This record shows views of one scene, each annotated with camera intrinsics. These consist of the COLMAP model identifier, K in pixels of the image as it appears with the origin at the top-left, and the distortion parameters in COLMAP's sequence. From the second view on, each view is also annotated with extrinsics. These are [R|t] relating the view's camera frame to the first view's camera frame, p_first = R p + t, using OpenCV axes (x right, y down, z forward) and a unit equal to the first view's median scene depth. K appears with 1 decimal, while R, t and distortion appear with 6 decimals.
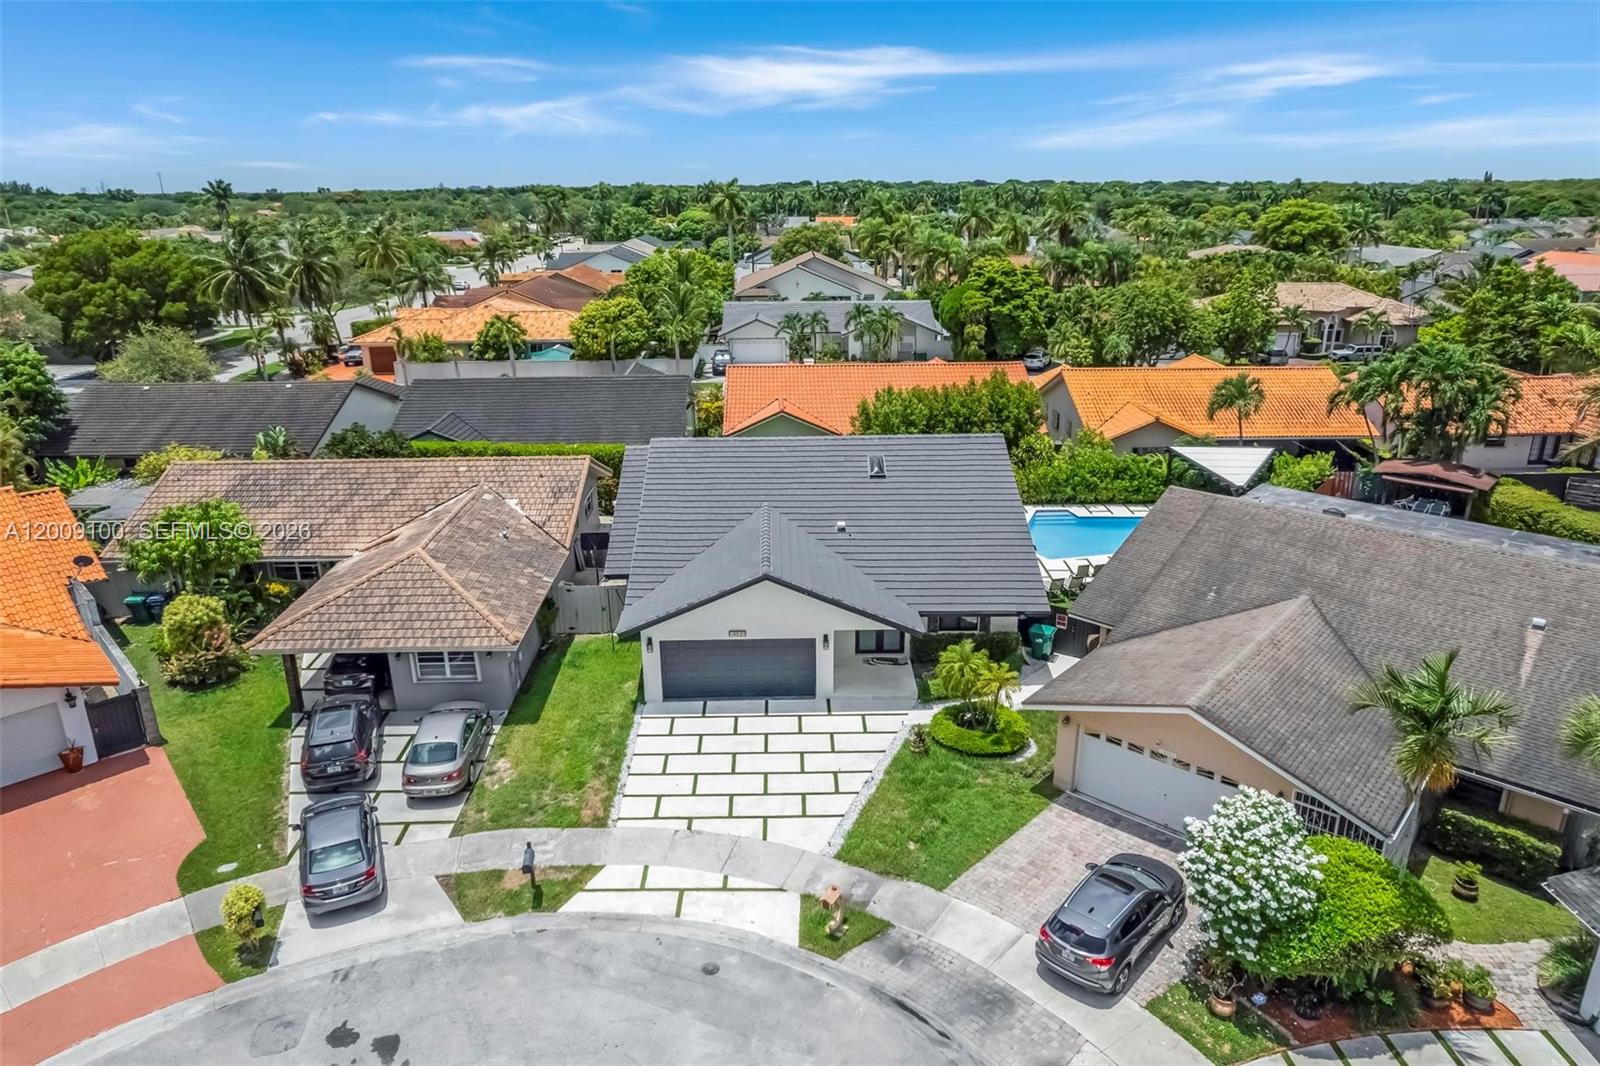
lens RADIAL K [[1020.5, 0, 800.0], [0, 1020.5, 533.0], [0, 0, 1]] dist [-0.075720, 0.072334]
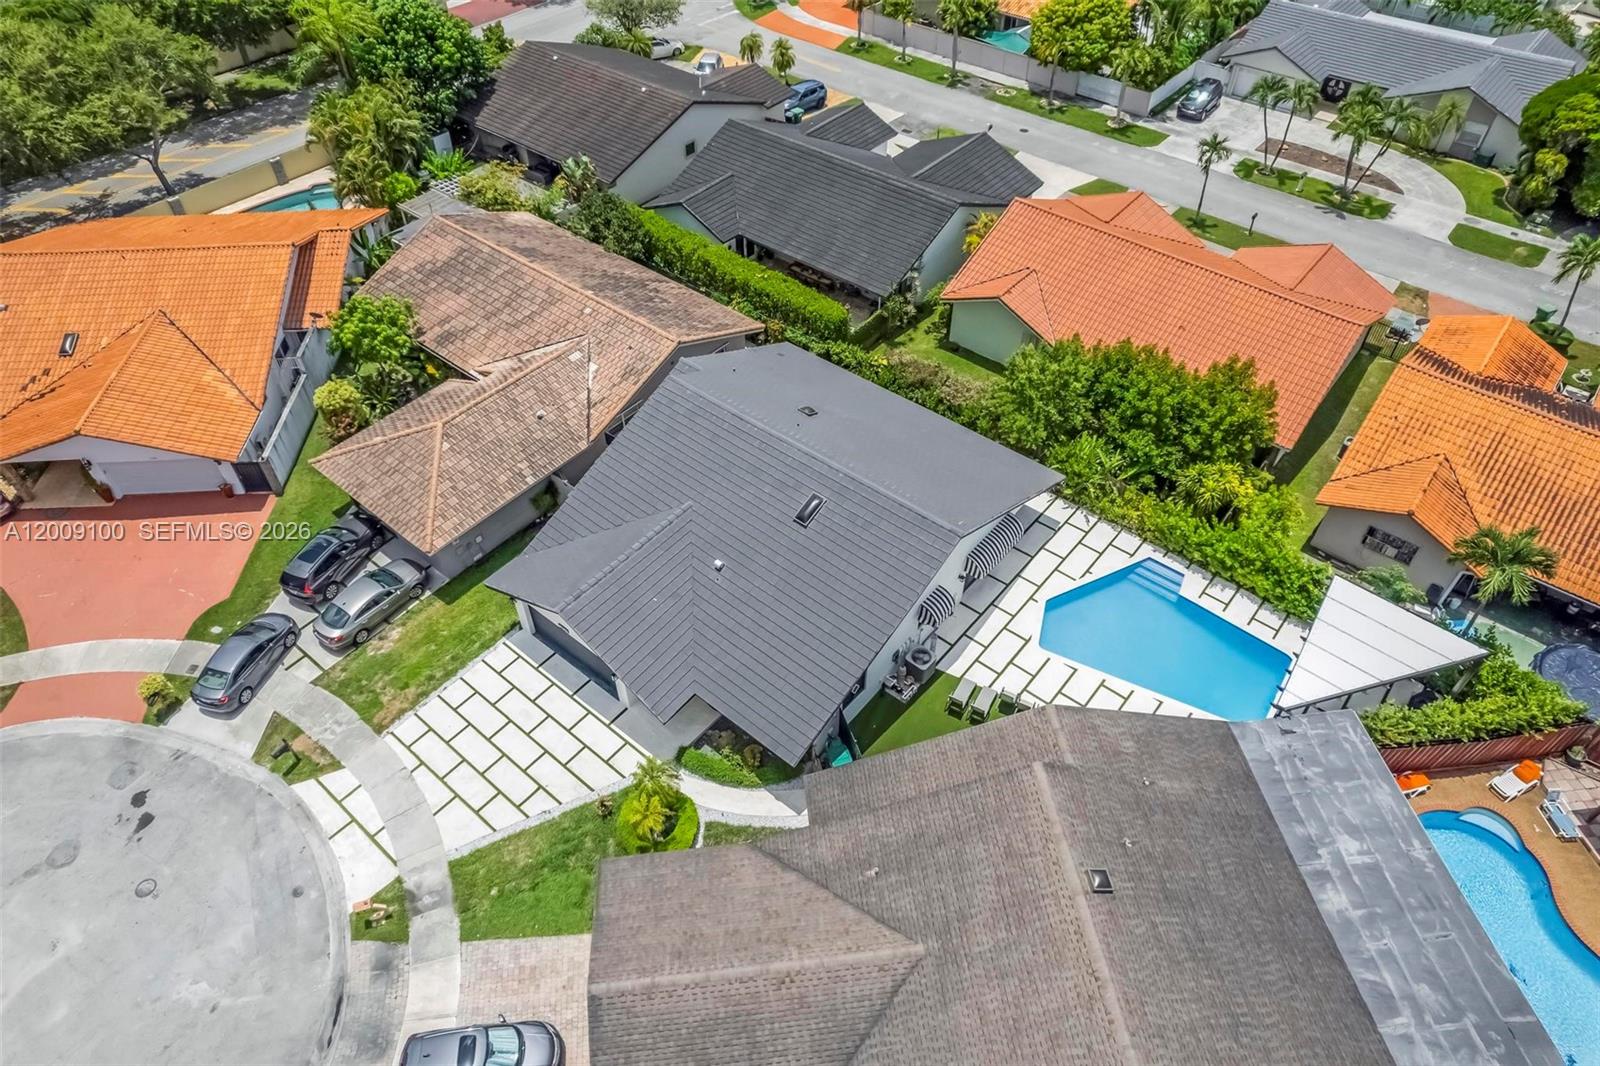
lens RADIAL K [[1020.5, 0, 800.0], [0, 1020.5, 533.0], [0, 0, 1]] dist [-0.075720, 0.072334]
pose [[0.754580, 0.472785, -0.455064, 0.780177], [-0.216211, 0.833880, 0.507836, -0.805222], [0.619566, -0.284813, 0.731450, 0.459048]]
